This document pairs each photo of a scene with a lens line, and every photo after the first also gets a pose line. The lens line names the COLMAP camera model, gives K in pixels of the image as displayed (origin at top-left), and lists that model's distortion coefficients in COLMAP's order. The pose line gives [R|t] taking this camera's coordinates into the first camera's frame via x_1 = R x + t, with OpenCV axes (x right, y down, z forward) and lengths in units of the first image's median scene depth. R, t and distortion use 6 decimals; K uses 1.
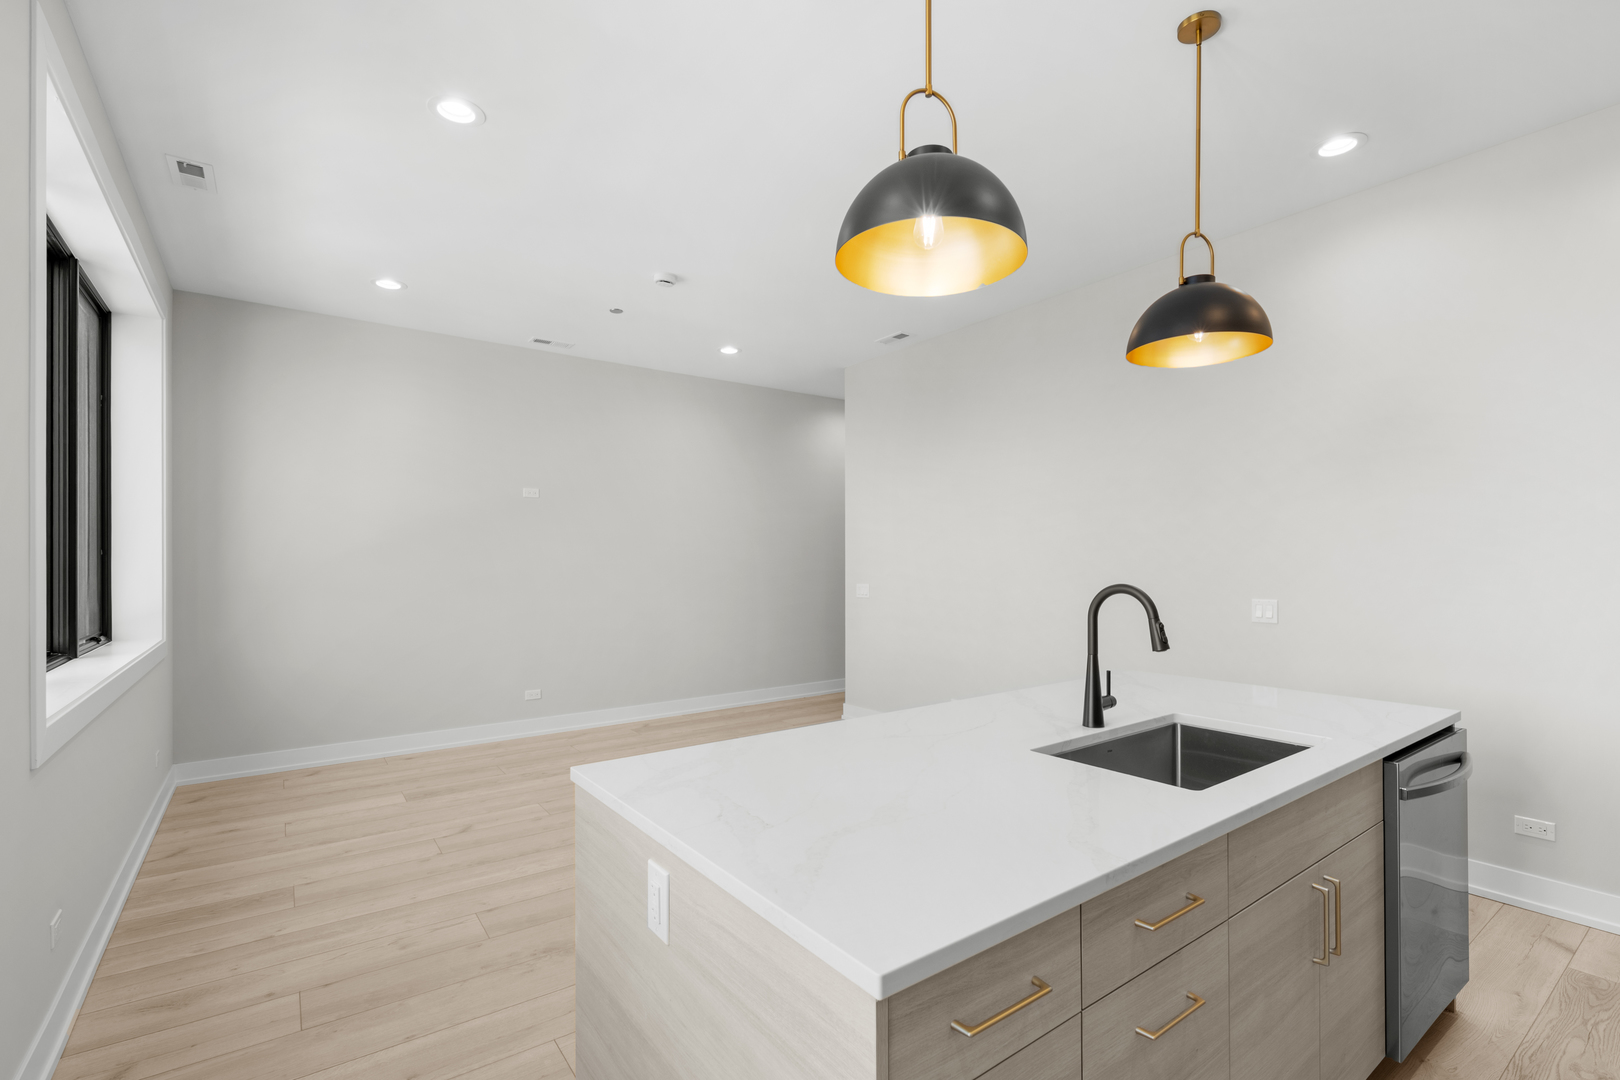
lens RADIAL K [[739.5, 0, 811.3], [0, 739.5, 551.0], [0, 0, 1]] dist [0.003634, -0.000494]
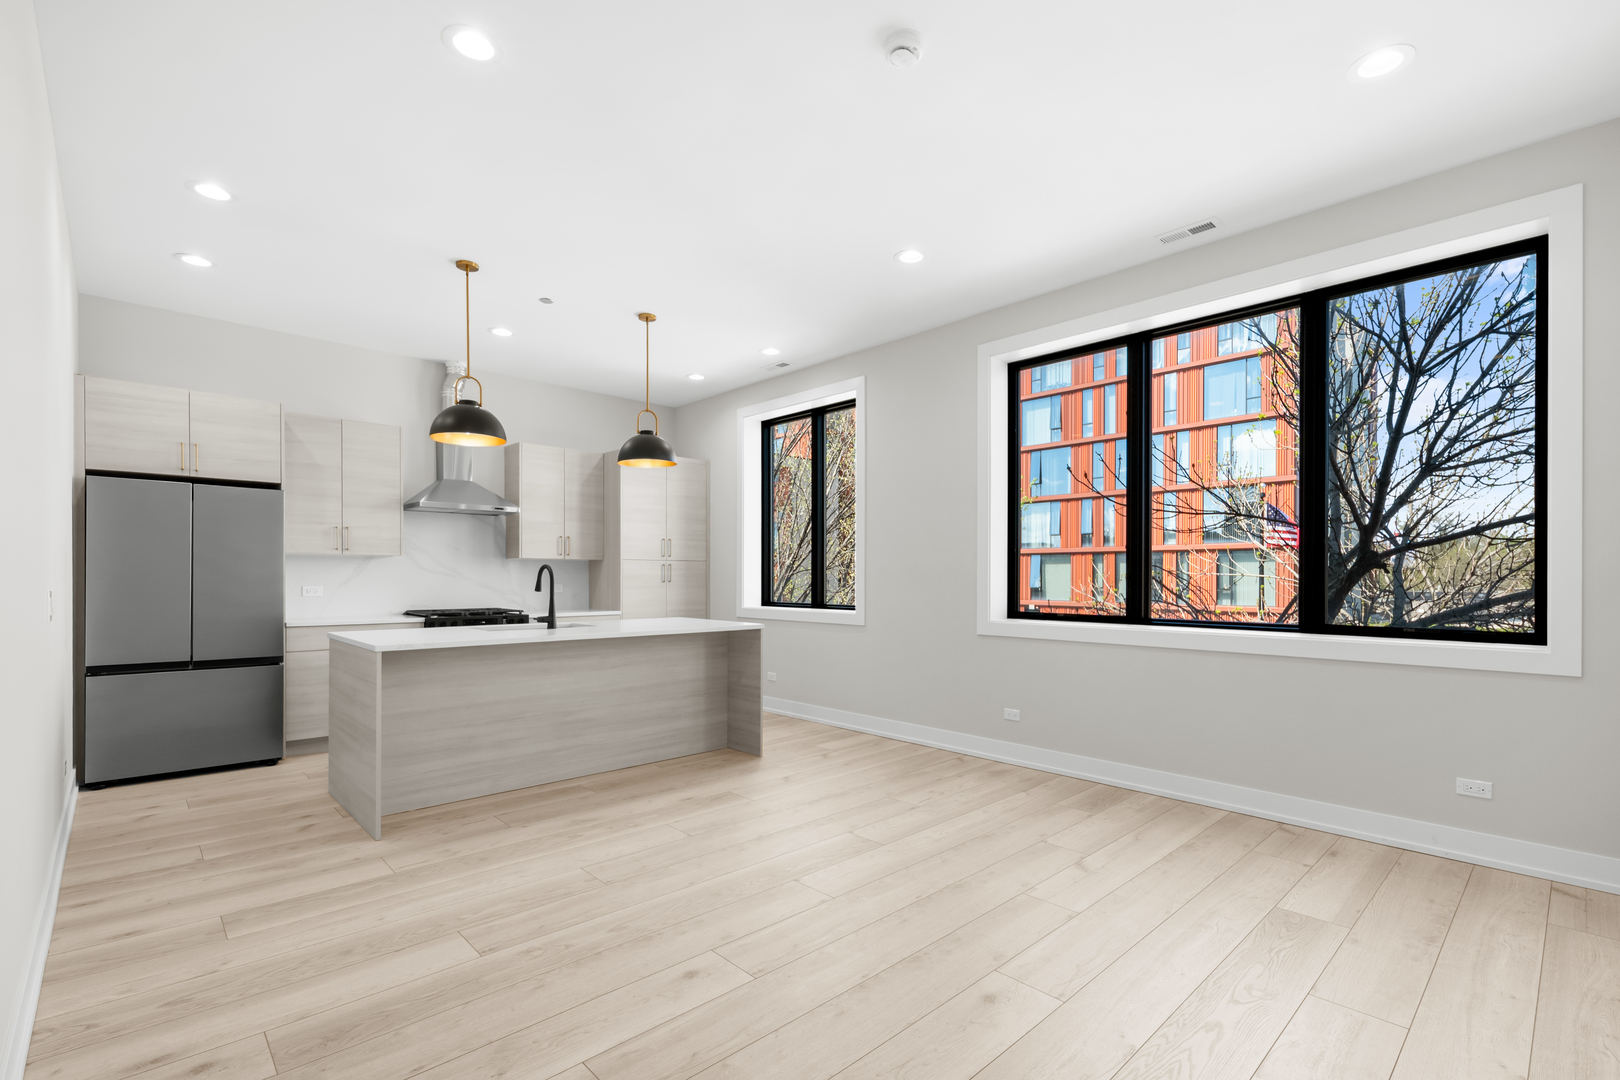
lens RADIAL K [[739.5, 0, 815.1], [0, 739.5, 580.1], [0, 0, 1]] dist [0.003634, -0.000494]
pose [[-0.991833, -0.001428, -0.127538, -0.076235], [-0.000459, 0.999971, -0.007624, 0.072395], [0.127545, -0.007503, -0.991804, 2.224923]]
